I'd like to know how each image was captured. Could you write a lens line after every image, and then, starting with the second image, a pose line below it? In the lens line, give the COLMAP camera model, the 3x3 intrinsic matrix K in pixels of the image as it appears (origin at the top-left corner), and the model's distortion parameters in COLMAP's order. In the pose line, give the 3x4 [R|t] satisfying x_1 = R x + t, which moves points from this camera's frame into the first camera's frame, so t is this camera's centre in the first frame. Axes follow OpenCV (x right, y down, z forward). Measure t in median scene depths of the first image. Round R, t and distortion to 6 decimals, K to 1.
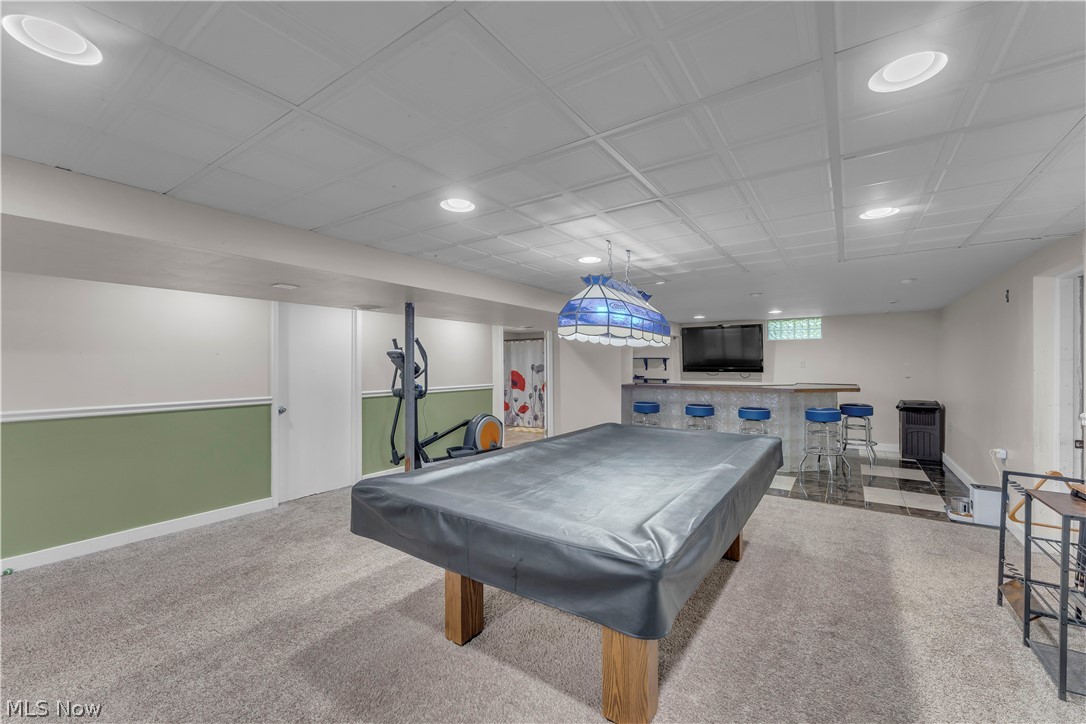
lens RADIAL K [[438.0, 0, 542.4], [0, 438.0, 369.8], [0, 0, 1]] dist [-0.002029, -0.000119]
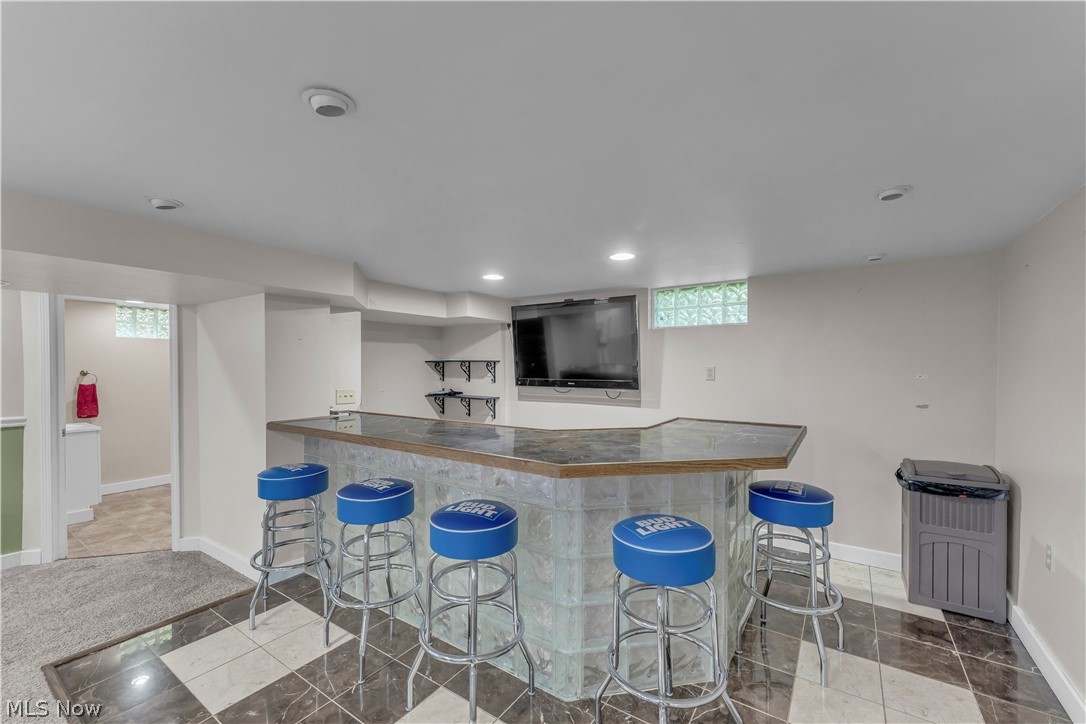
lens RADIAL K [[434.6, 0, 541.5], [0, 434.6, 374.7], [0, 0, 1]] dist [-0.019773, -0.000011]
pose [[0.999979, 0.000435, 0.006468, 0.448419], [-0.000416, 0.999996, -0.002971, -0.011435], [-0.006470, 0.002968, 0.999975, 0.569403]]
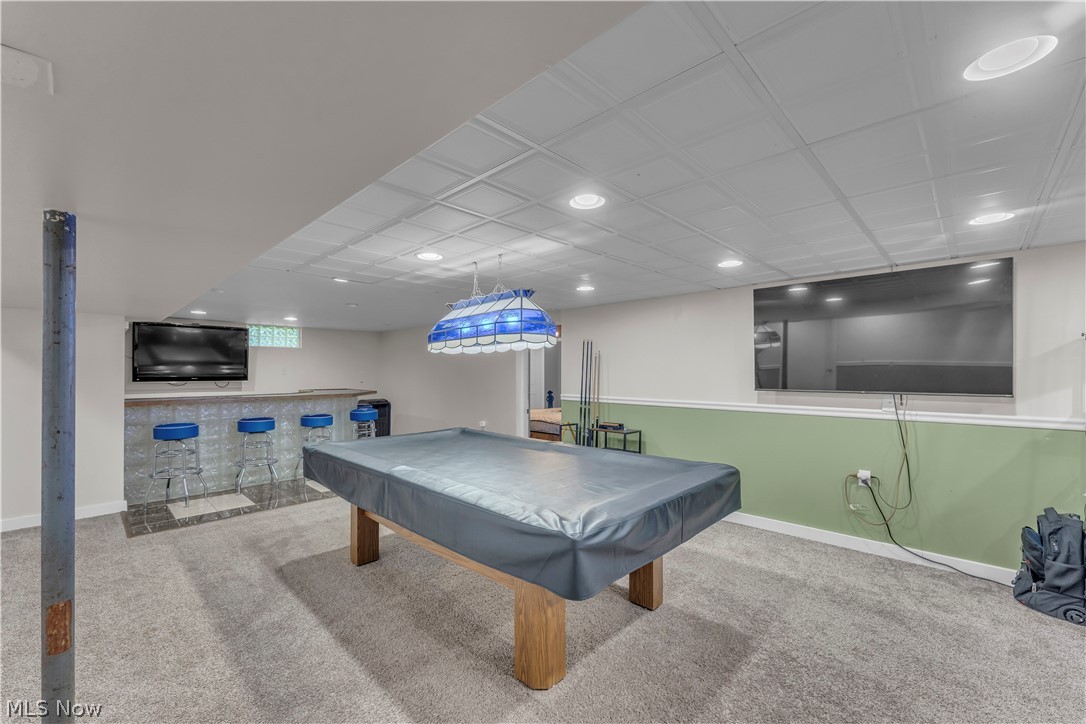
lens RADIAL K [[440.5, 0, 536.1], [0, 440.5, 361.6], [0, 0, 1]] dist [-0.000129, 0.000069]
pose [[0.186775, 0.030436, 0.981931, -0.332506], [0.006719, 0.999457, -0.032258, -0.000034], [-0.982380, 0.012623, 0.186469, 0.272952]]
